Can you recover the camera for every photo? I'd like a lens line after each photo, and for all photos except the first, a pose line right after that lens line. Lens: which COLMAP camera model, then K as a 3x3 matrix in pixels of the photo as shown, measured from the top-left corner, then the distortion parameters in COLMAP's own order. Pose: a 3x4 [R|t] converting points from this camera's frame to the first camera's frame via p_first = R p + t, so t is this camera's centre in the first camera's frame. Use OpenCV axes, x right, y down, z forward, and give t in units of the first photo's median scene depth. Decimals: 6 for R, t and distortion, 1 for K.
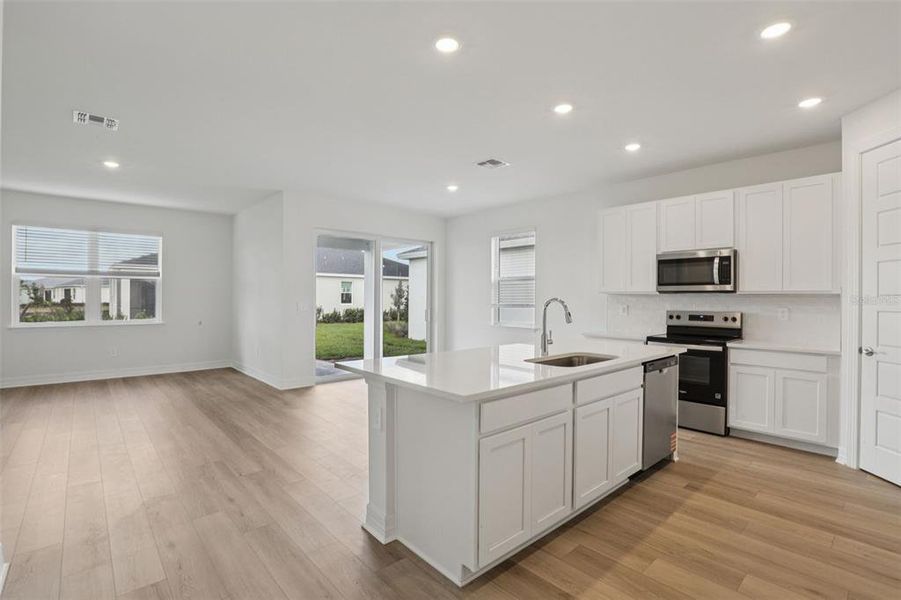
lens RADIAL K [[418.5, 0, 450.5], [0, 418.5, 300.0], [0, 0, 1]] dist [-0.054780, 0.000008]
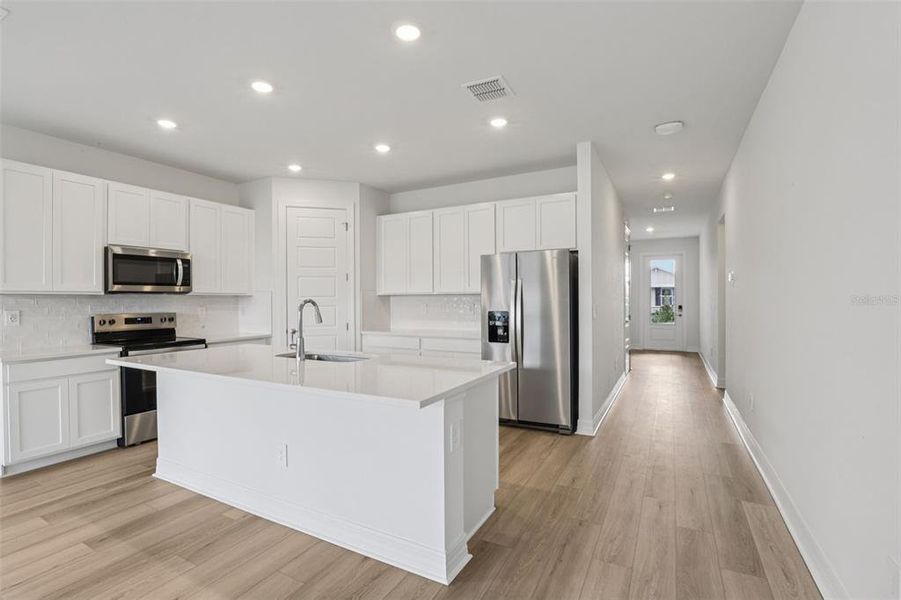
lens RADIAL K [[417.5, 0, 450.5], [0, 417.5, 300.0], [0, 0, 1]] dist [-0.017770, 0.001290]
pose [[-0.344972, -0.007446, 0.938583, -0.565044], [0.008291, 0.999905, 0.010980, -0.008154], [-0.938576, 0.011570, -0.344878, 0.740071]]
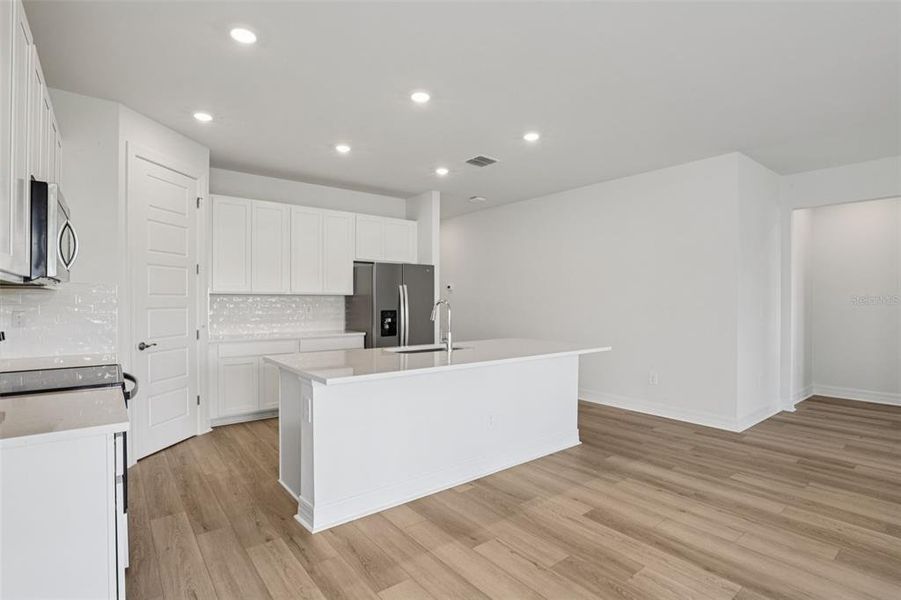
lens RADIAL K [[436.5, 0, 450.5], [0, 436.5, 300.0], [0, 0, 1]] dist [-0.013937, 0.000095]
pose [[-0.998268, -0.008817, 0.058169, 0.114349], [-0.008552, 0.999952, 0.004802, -0.005689], [-0.058209, 0.004296, -0.998295, 1.579824]]
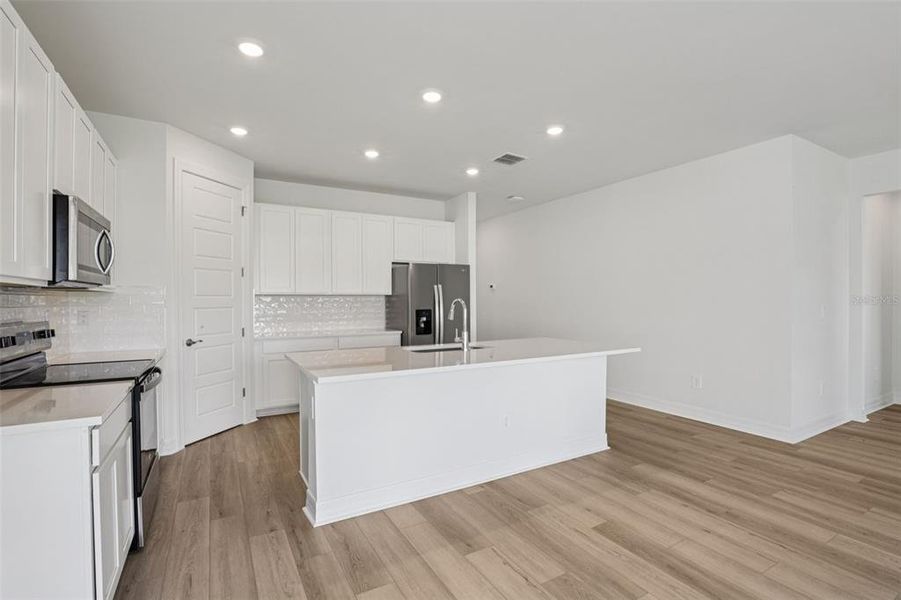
lens RADIAL K [[417.5, 0, 450.5], [0, 417.5, 300.0], [0, 0, 1]] dist [-0.017770, 0.001290]
pose [[-0.978656, -0.003744, 0.205472, 0.027979], [-0.002213, 0.999968, 0.007678, -0.006088], [-0.205494, 0.007059, -0.978633, 1.528155]]
